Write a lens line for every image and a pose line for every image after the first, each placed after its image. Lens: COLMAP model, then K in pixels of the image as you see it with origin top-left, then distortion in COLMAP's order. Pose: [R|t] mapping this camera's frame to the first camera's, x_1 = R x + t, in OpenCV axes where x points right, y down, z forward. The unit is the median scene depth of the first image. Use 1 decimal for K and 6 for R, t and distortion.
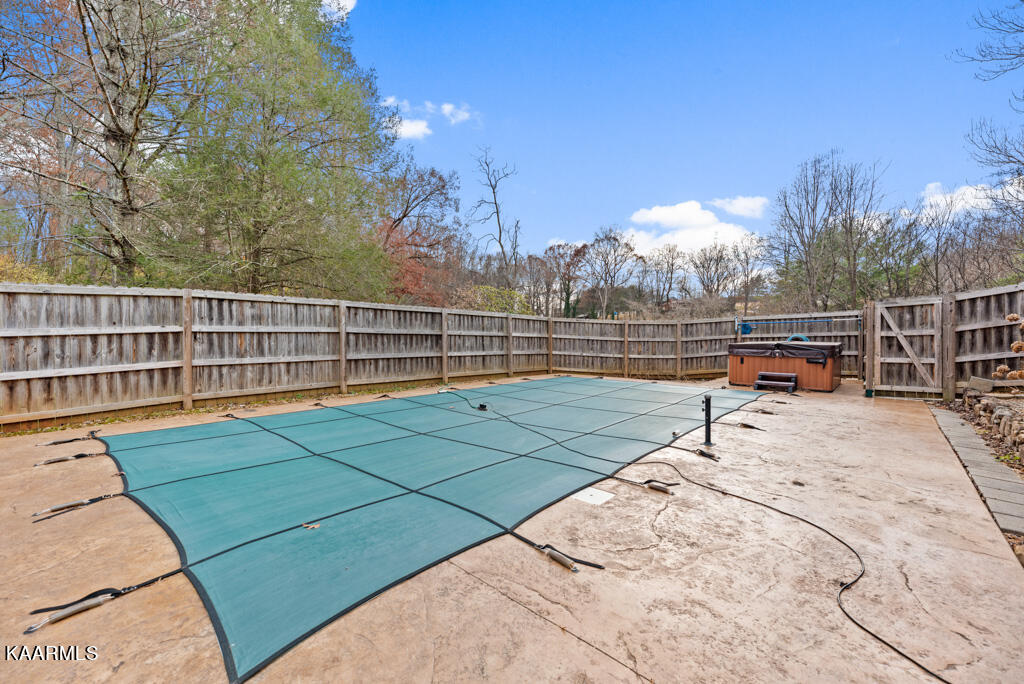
lens RADIAL K [[405.9, 0, 512.0], [0, 405.9, 342.0], [0, 0, 1]] dist [0.011146, 0.000205]
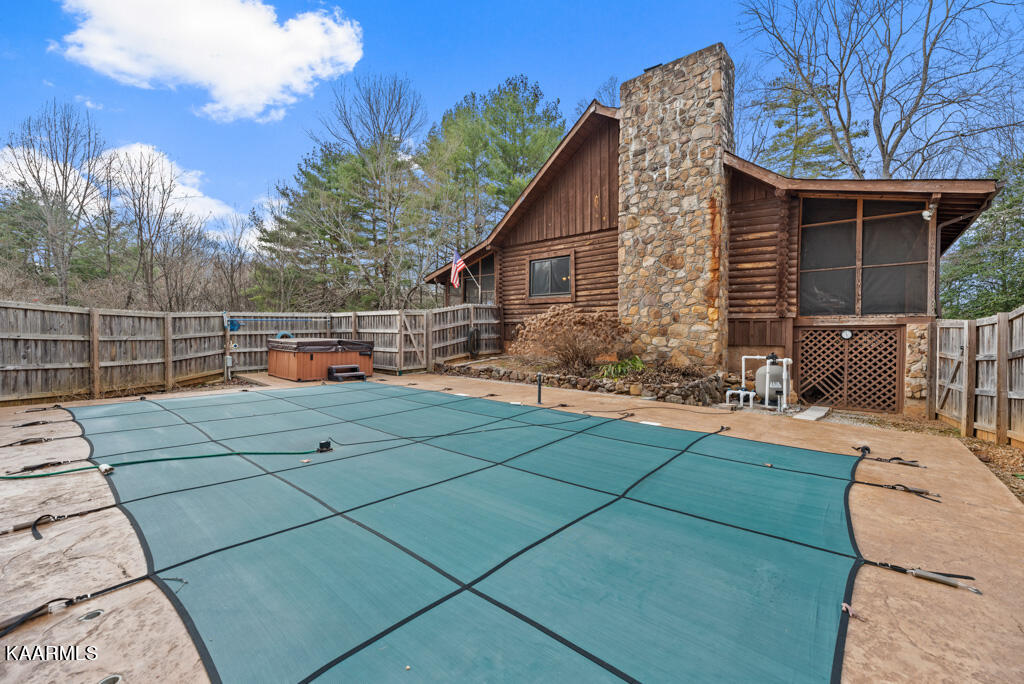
lens RADIAL K [[414.0, 0, 512.0], [0, 414.0, 342.0], [0, 0, 1]] dist [-0.002163, -0.000248]
pose [[-0.005923, -0.021076, 0.999760, -0.420565], [0.009027, 0.999736, 0.021129, -0.009233], [-0.999942, 0.009150, -0.005732, 0.409902]]
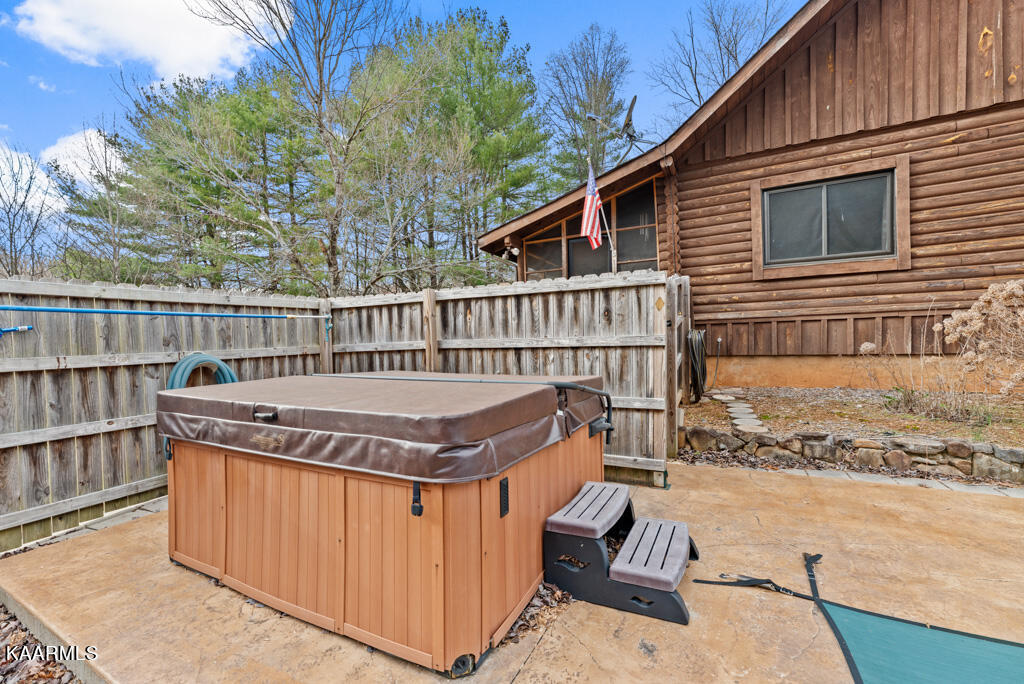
lens RADIAL K [[434.2, 0, 507.9], [0, 434.2, 354.8], [0, 0, 1]] dist [0.001407, 0.000218]
pose [[-0.243098, -0.014142, 0.969899, 0.318336], [0.036569, 0.999049, 0.023732, -0.017533], [-0.969312, 0.041237, -0.242350, 0.872082]]
